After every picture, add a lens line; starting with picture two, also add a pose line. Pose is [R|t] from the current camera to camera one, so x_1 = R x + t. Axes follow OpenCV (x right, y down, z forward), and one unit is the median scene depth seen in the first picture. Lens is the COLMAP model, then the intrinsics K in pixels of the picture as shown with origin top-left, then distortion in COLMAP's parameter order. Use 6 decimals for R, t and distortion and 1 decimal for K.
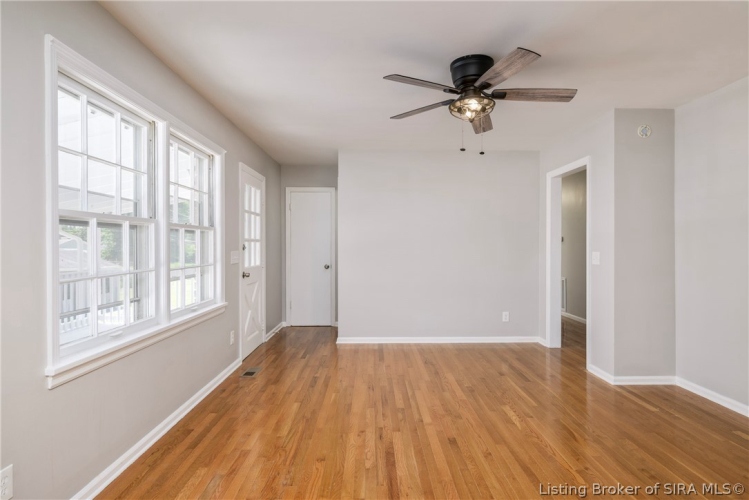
lens RADIAL K [[397.7, 0, 384.6], [0, 397.7, 248.8], [0, 0, 1]] dist [-0.001490, -0.000055]
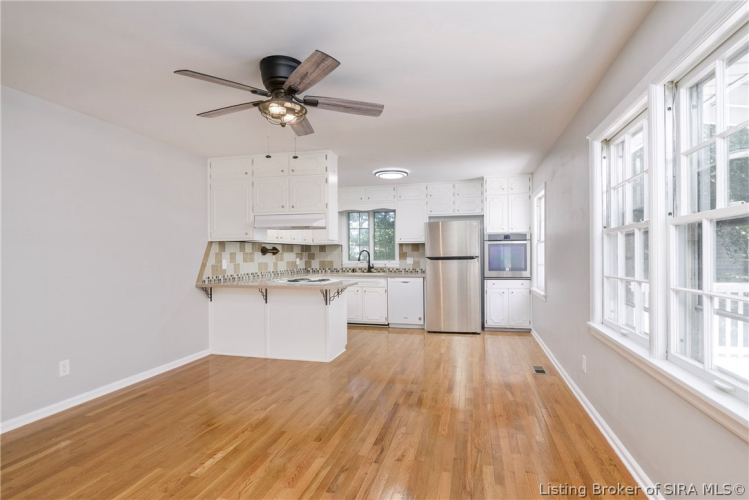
lens RADIAL K [[385.4, 0, 363.2], [0, 385.4, 252.7], [0, 0, 1]] dist [0.000689, -0.001677]
pose [[-0.950509, 0.010399, 0.310523, -0.204692], [0.010465, 0.999944, -0.001453, -0.010488], [-0.310521, 0.001868, -0.950565, 1.477010]]
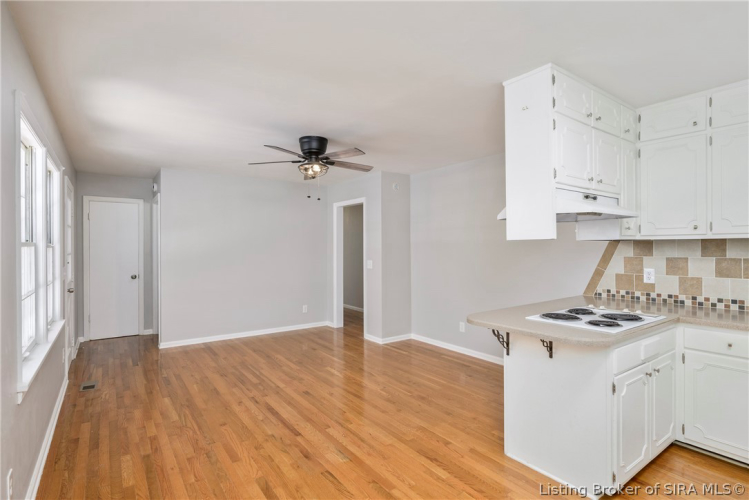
lens RADIAL K [[365.0, 0, 376.9], [0, 365.0, 247.5], [0, 0, 1]] dist [-0.001103, -0.001380]
pose [[0.824136, -0.001104, 0.566391, -0.294996], [0.004118, 0.999983, -0.004042, -0.042984], [-0.566377, 0.005664, 0.824127, -0.218066]]
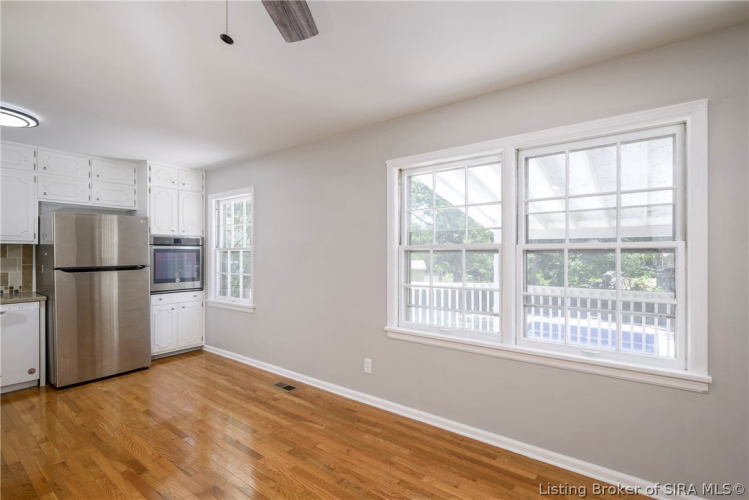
lens RADIAL K [[365.0, 0, 380.2], [0, 365.0, 251.3], [0, 0, 1]] dist [-0.001103, -0.001380]
pose [[-0.627271, -0.006138, -0.778777, 0.305997], [-0.004444, 0.999981, -0.004301, -0.036513], [0.778789, 0.000763, -0.627286, 1.060733]]
